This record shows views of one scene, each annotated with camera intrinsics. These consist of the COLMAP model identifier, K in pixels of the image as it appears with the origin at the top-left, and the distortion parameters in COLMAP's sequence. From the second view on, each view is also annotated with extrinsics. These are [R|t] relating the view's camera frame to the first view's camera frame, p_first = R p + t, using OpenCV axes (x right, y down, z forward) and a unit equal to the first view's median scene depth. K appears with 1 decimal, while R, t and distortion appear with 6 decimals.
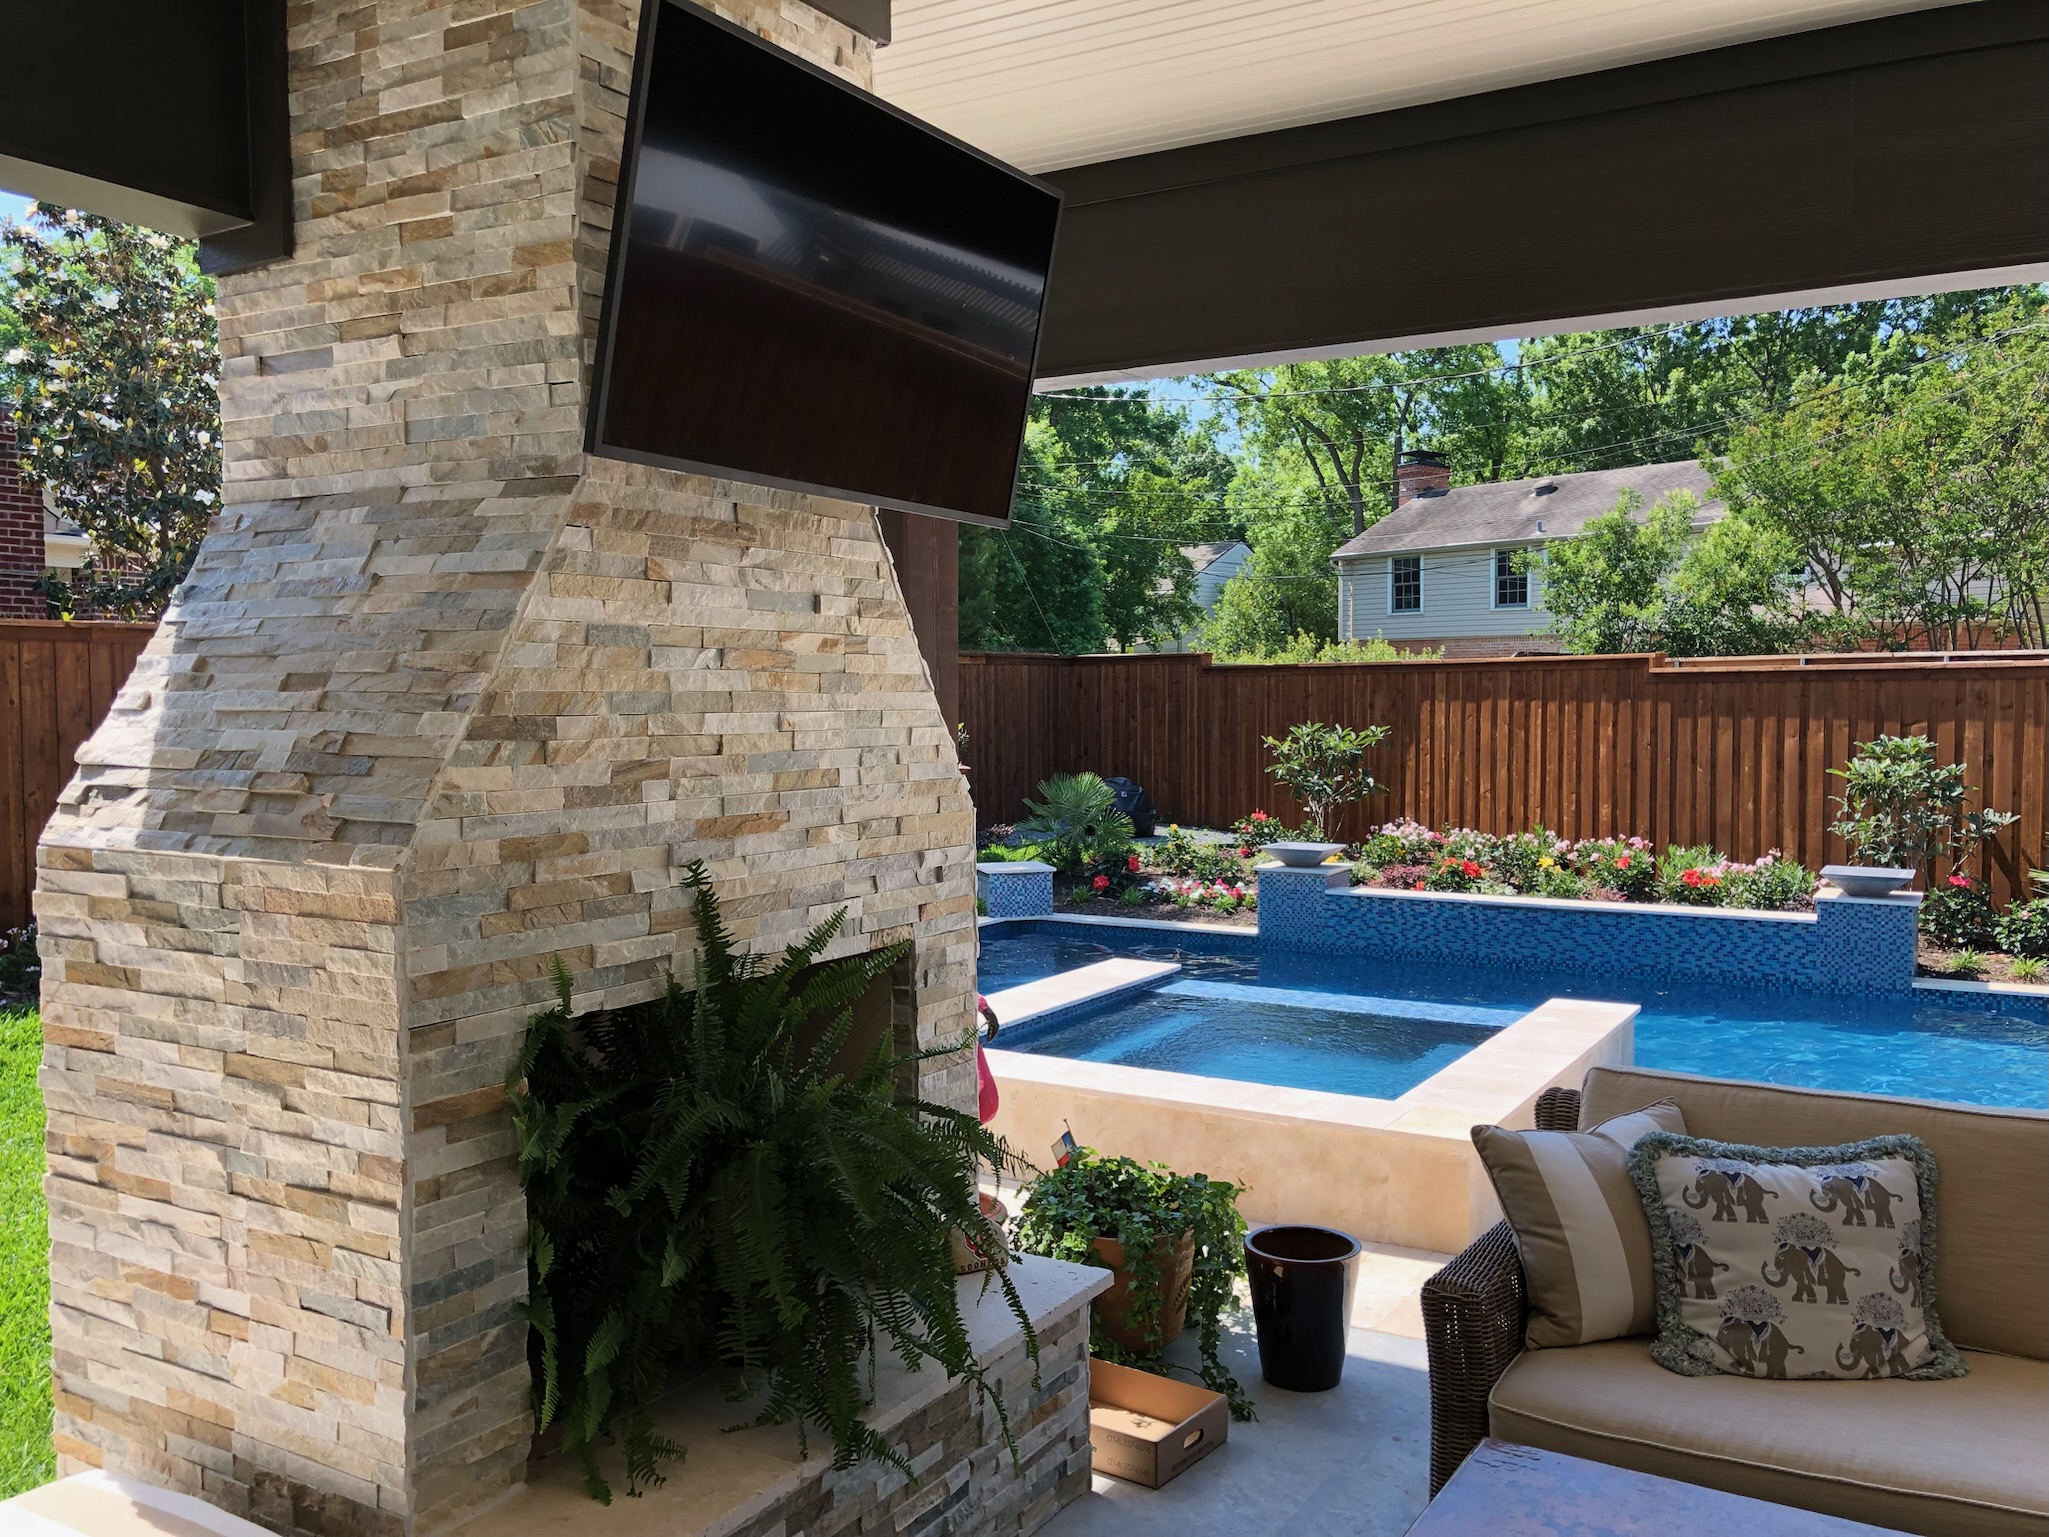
lens RADIAL K [[1691.0, 0, 1024.5], [0, 1691.0, 768.5], [0, 0, 1]] dist [0.010476, 0.002685]
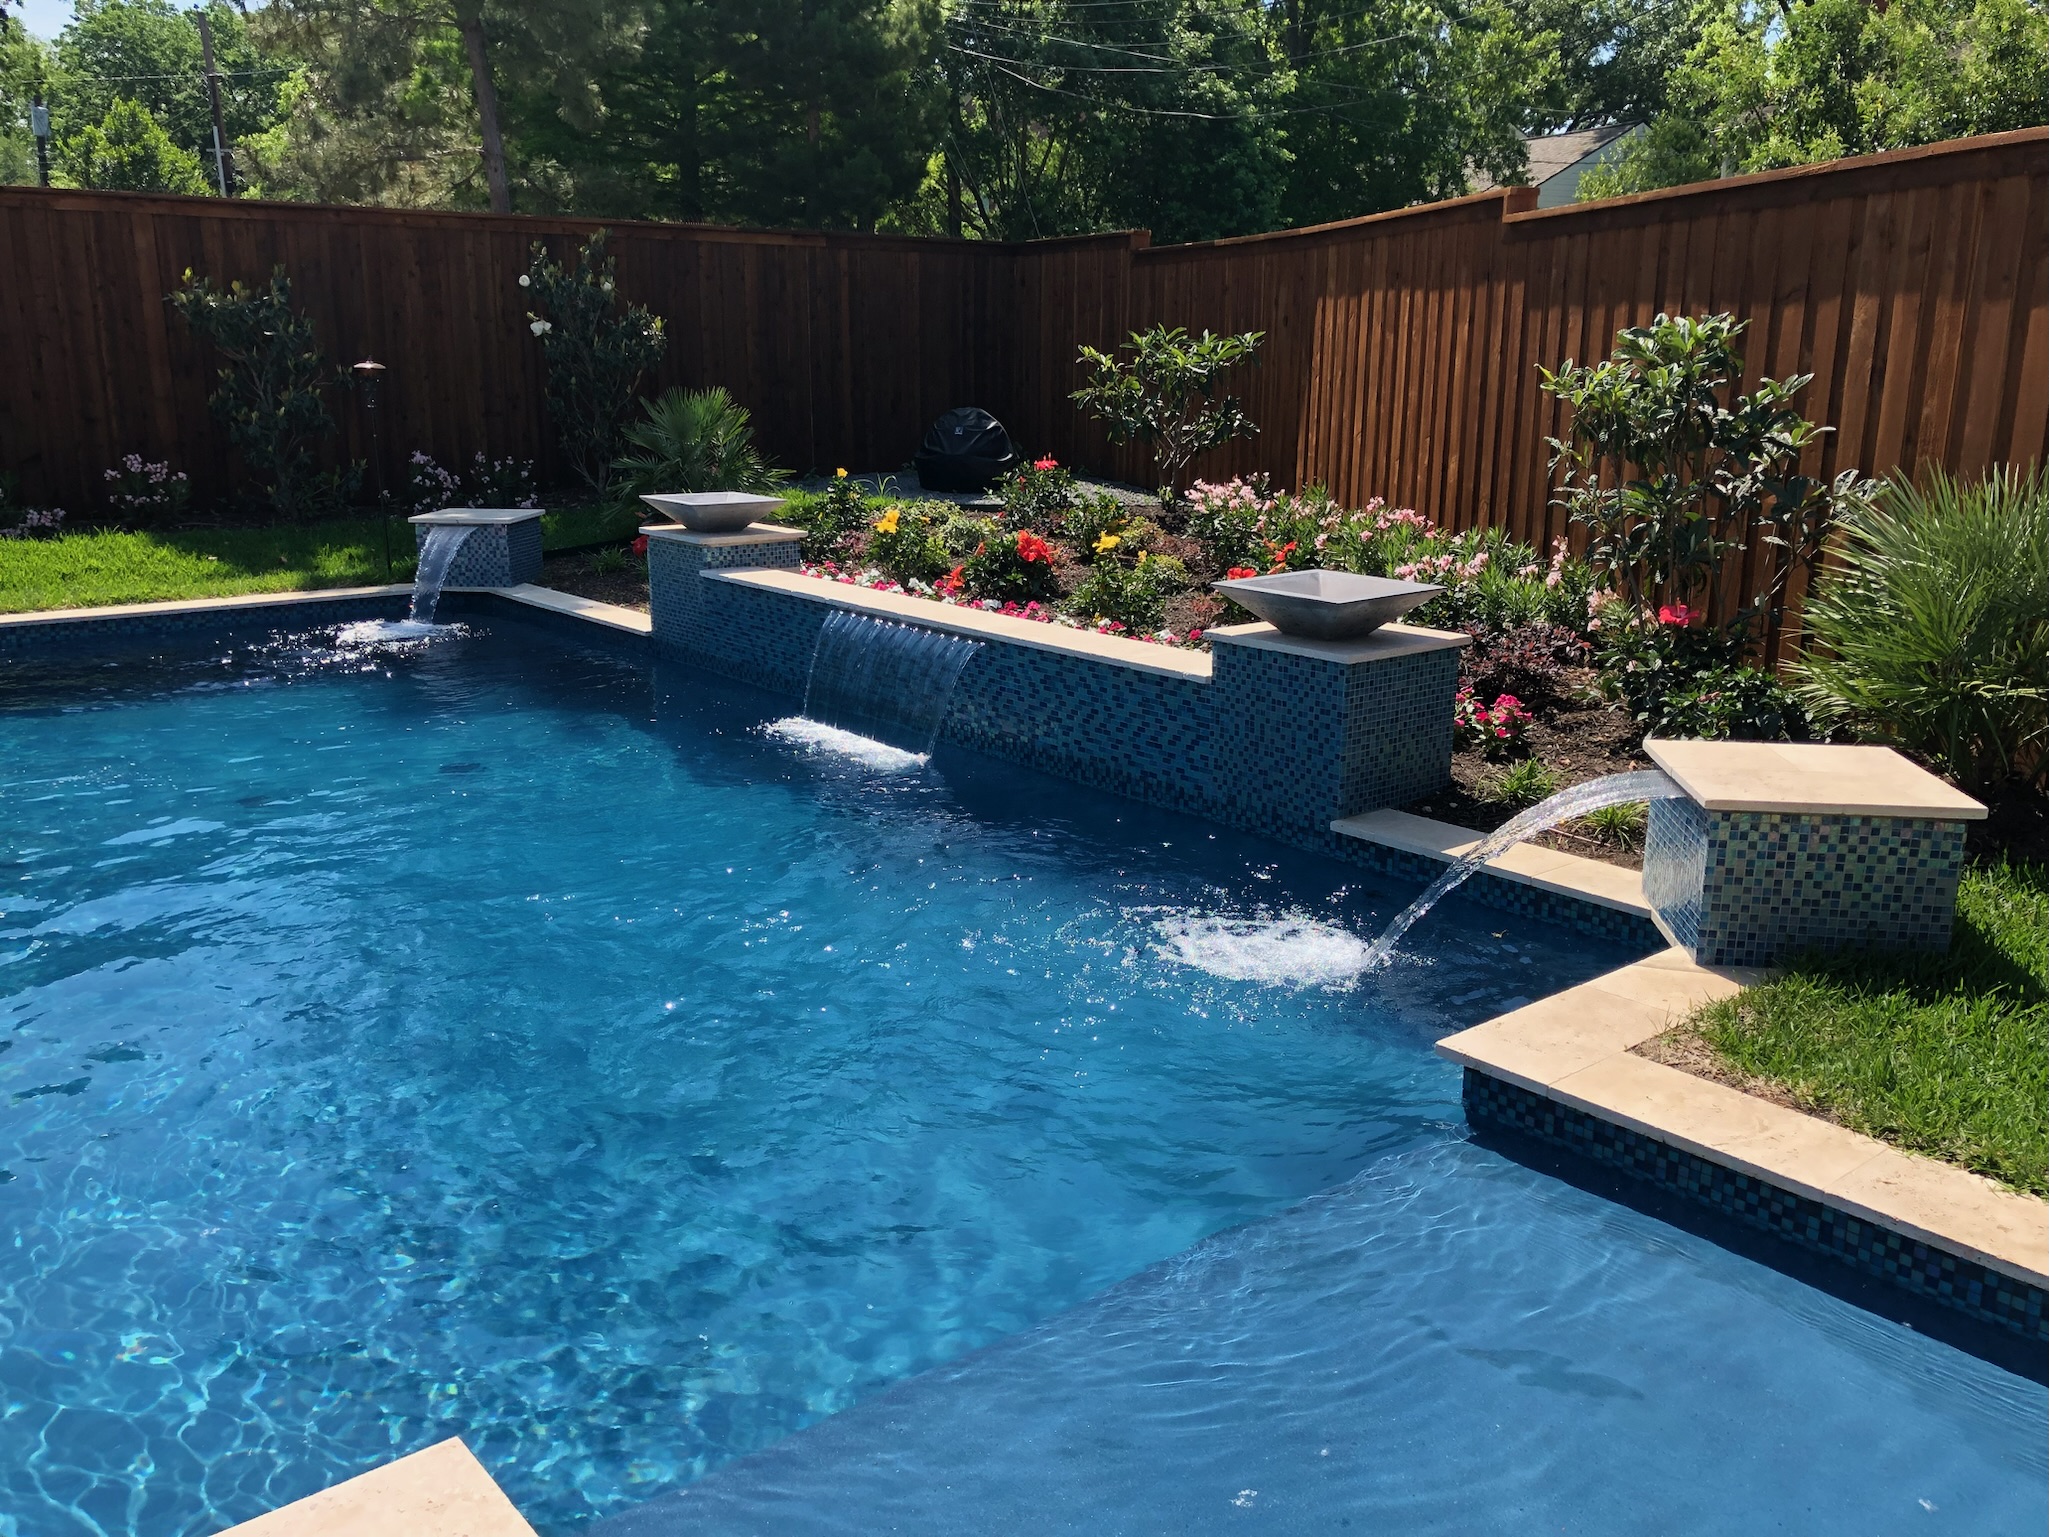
lens RADIAL K [[1691.0, 0, 1024.5], [0, 1691.0, 768.5], [0, 0, 1]] dist [0.010476, 0.002685]
pose [[0.940639, 0.090618, -0.327087, 0.436070], [-0.023832, 0.978956, 0.202677, 0.012386], [0.338570, -0.182850, 0.923004, 0.389950]]
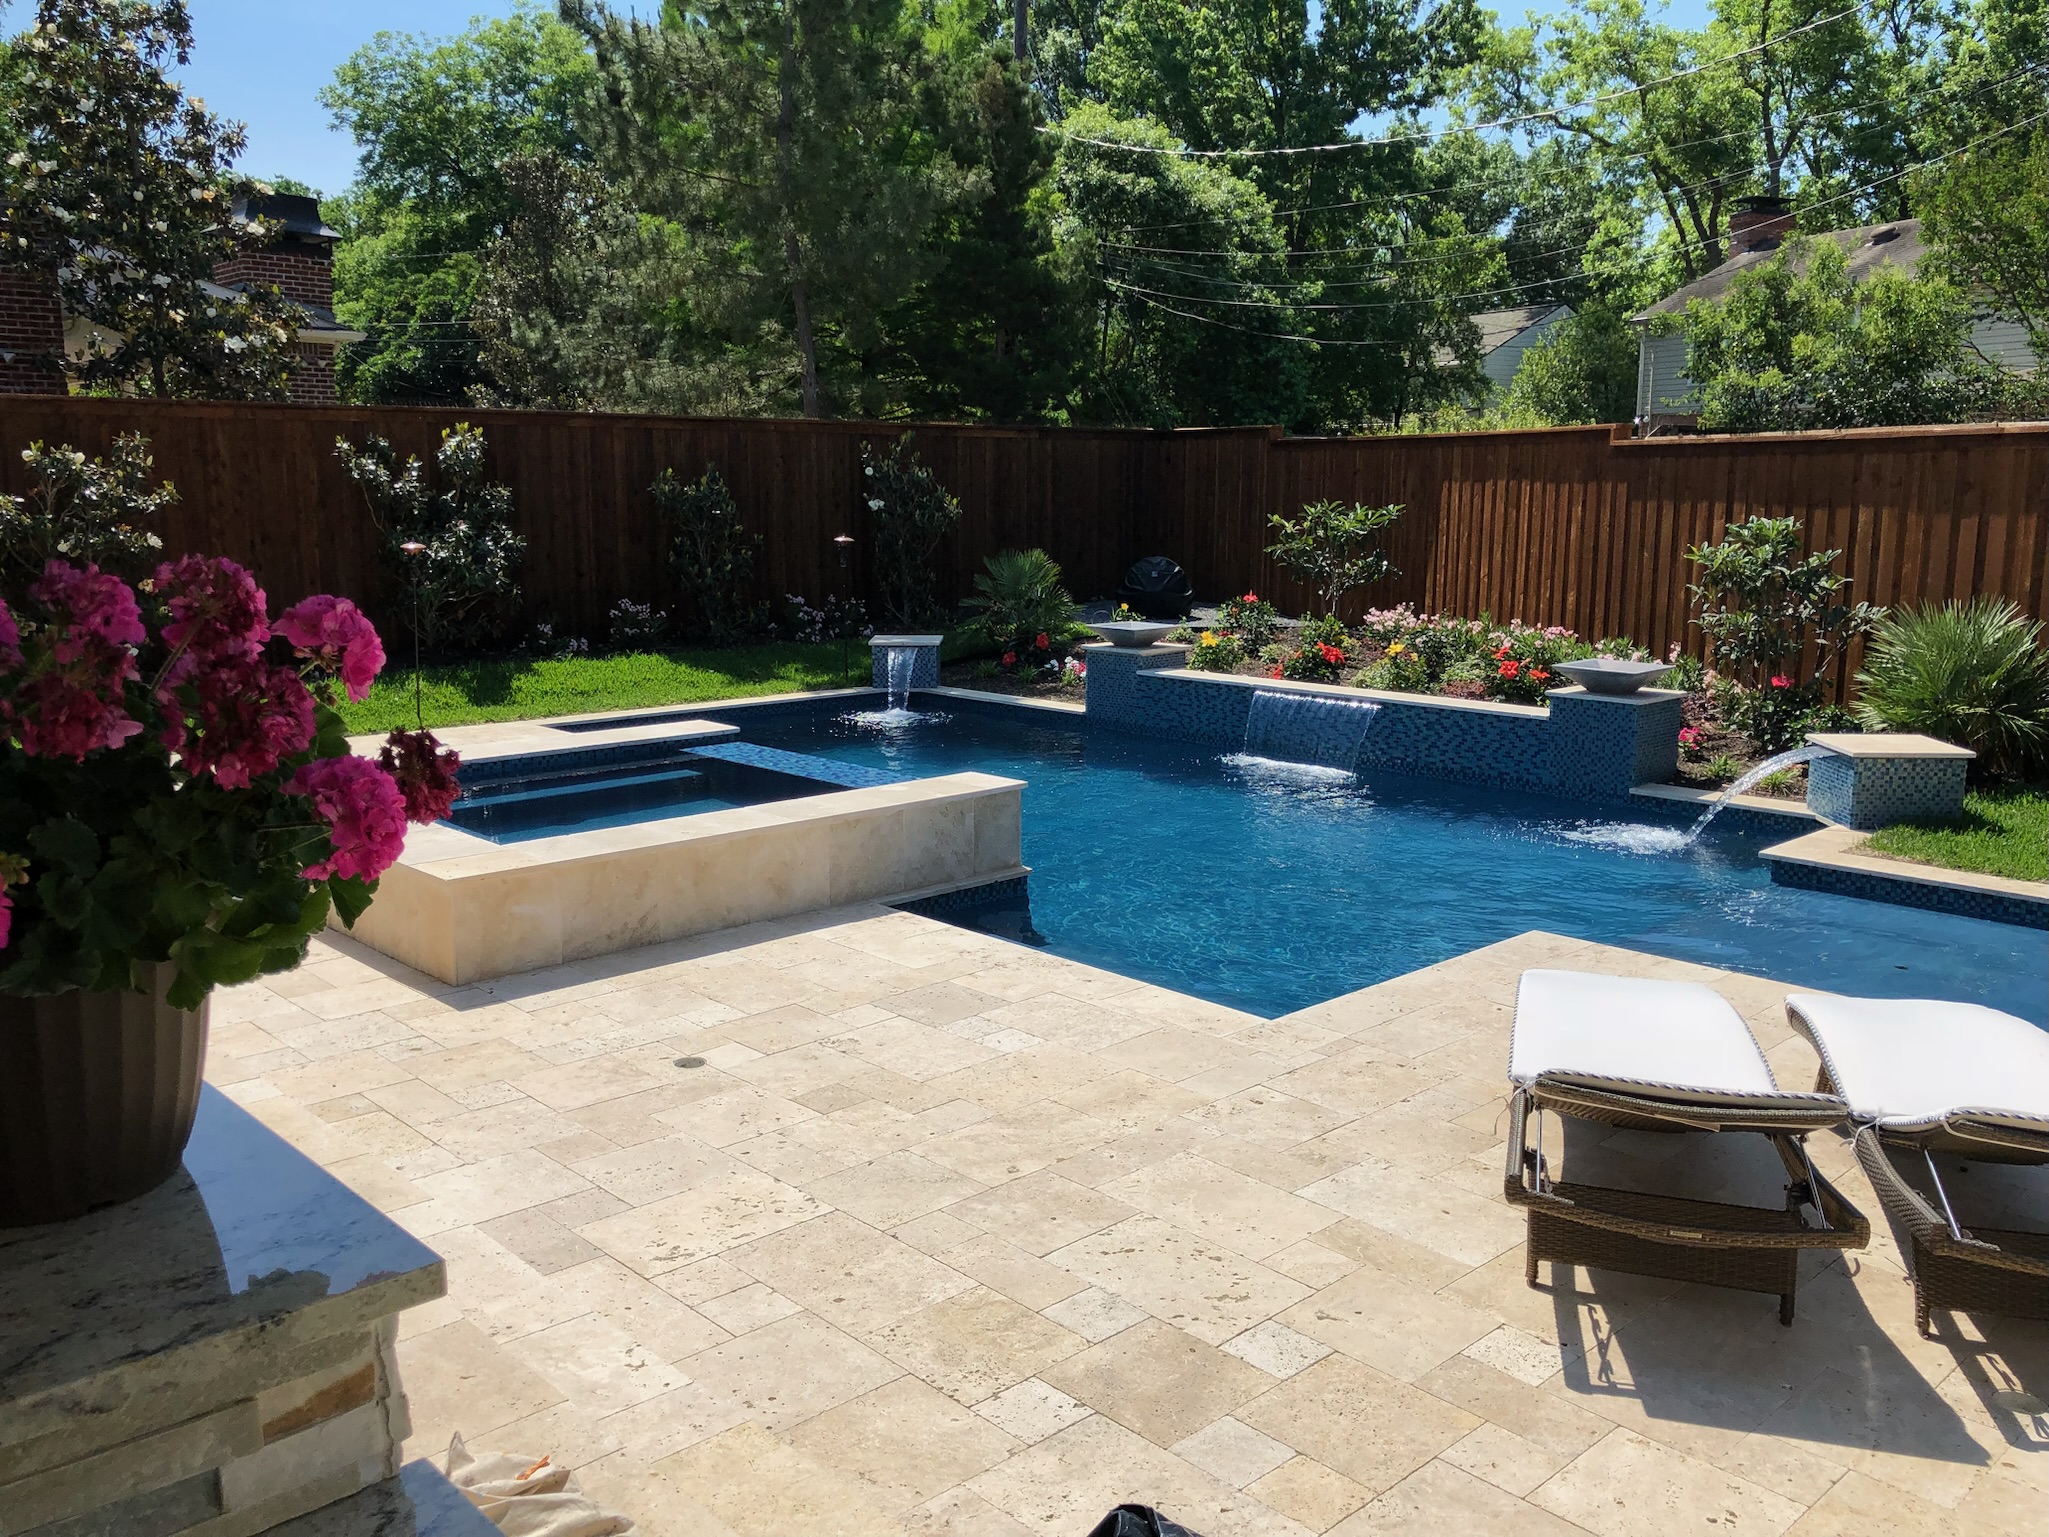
lens RADIAL K [[1707.9, 0, 1063.5], [0, 1707.9, 746.2], [0, 0, 1]] dist [0.019654, 0.004018]
pose [[0.967288, 0.045484, -0.249569, 0.333536], [-0.016881, 0.993155, 0.115576, 0.001862], [0.253118, -0.107582, 0.961435, 0.027976]]
